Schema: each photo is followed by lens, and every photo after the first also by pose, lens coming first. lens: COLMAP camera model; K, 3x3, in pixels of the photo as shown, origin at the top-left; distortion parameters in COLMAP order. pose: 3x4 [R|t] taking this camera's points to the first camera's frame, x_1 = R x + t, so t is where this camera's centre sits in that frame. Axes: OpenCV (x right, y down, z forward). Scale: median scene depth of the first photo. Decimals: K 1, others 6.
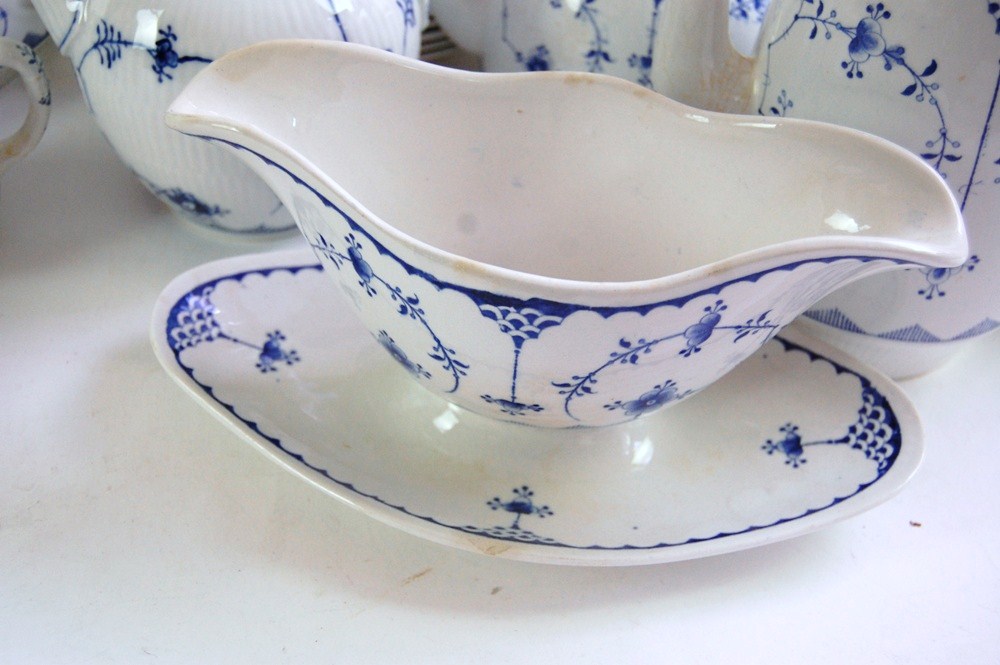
lens RADIAL K [[1342.9, 0, 500.0], [0, 1342.9, 332.5], [0, 0, 1]] dist [-0.031225, -0.070388]
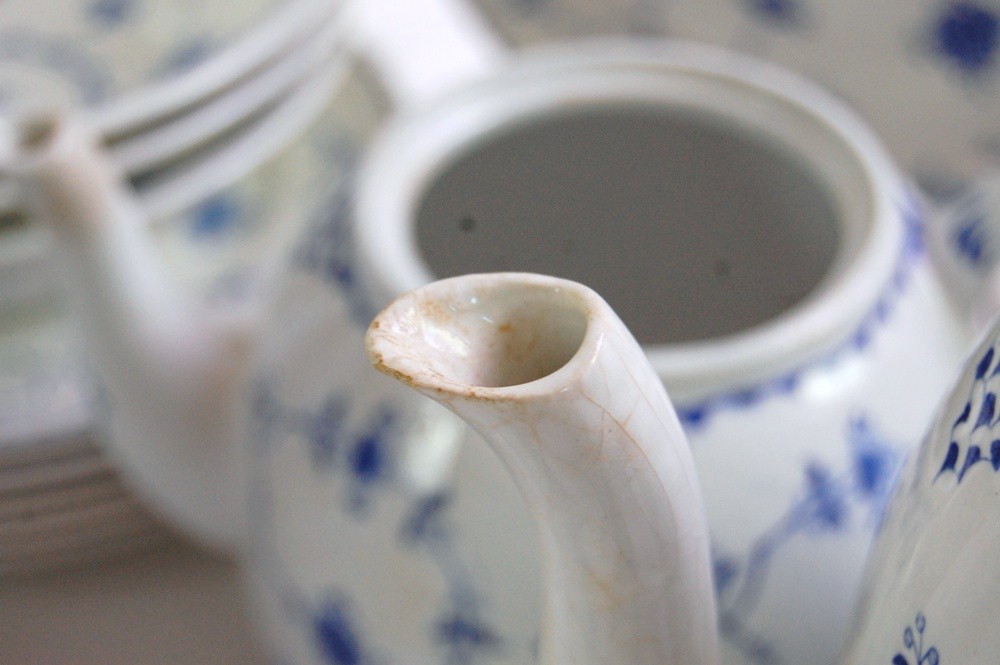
lens RADIAL K [[2263.5, 0, 500.0], [0, 2263.5, 332.5], [0, 0, 1]] dist [-0.010510, 0.503613]
pose [[0.997131, -0.031705, -0.068739, 0.167434], [0.025026, 0.995073, -0.095935, -0.291829], [0.071442, 0.093939, 0.993011, 0.418673]]
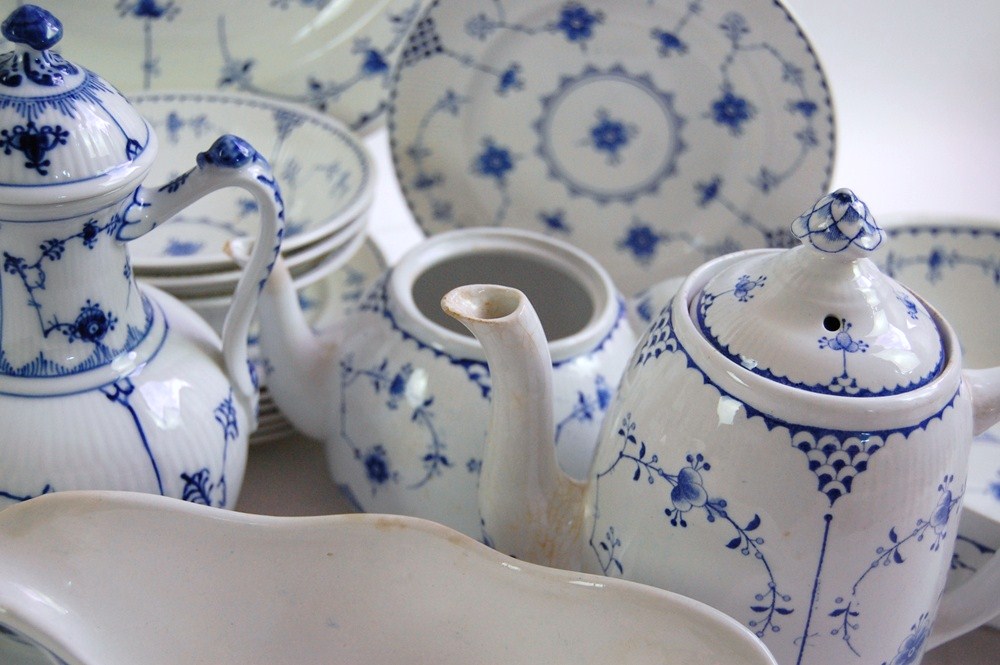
lens RADIAL K [[1386.4, 0, 500.0], [0, 1386.4, 332.5], [0, 0, 1]] dist [-0.036694, -0.079027]
pose [[0.999022, 0.002275, 0.044152, 0.094714], [0.005626, 0.984014, -0.178004, -0.151150], [-0.043851, 0.178079, 0.983039, 0.016288]]
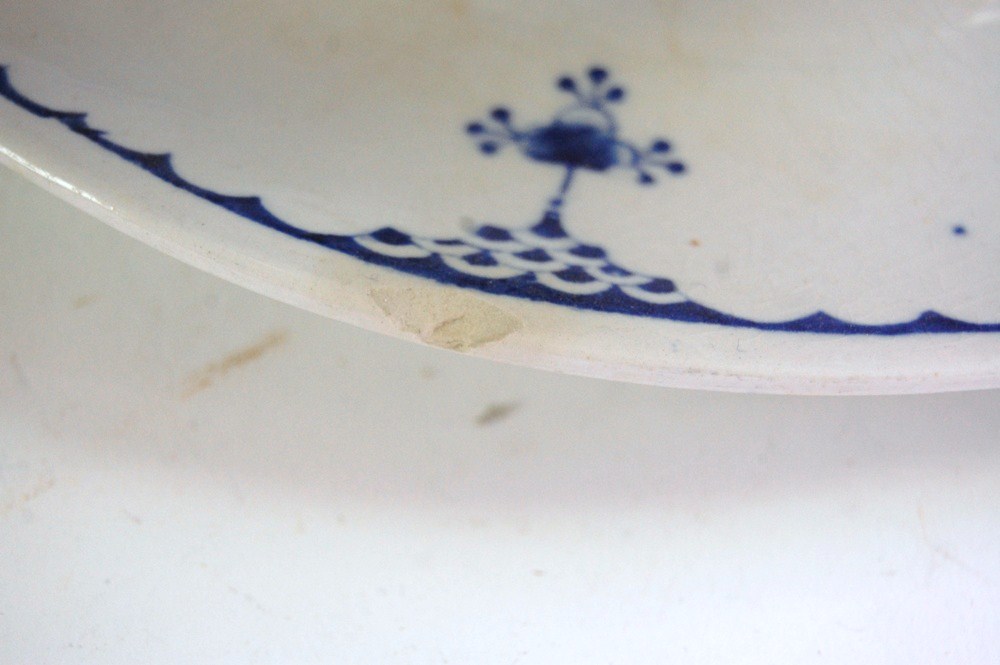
lens RADIAL K [[2263.5, 0, 500.0], [0, 2263.5, 332.5], [0, 0, 1]] dist [-0.010510, 0.503613]
pose [[0.996710, 0.029717, -0.075402, 0.038624], [-0.003528, 0.945382, 0.325946, 0.004826], [0.080970, -0.324608, 0.942376, 0.521152]]
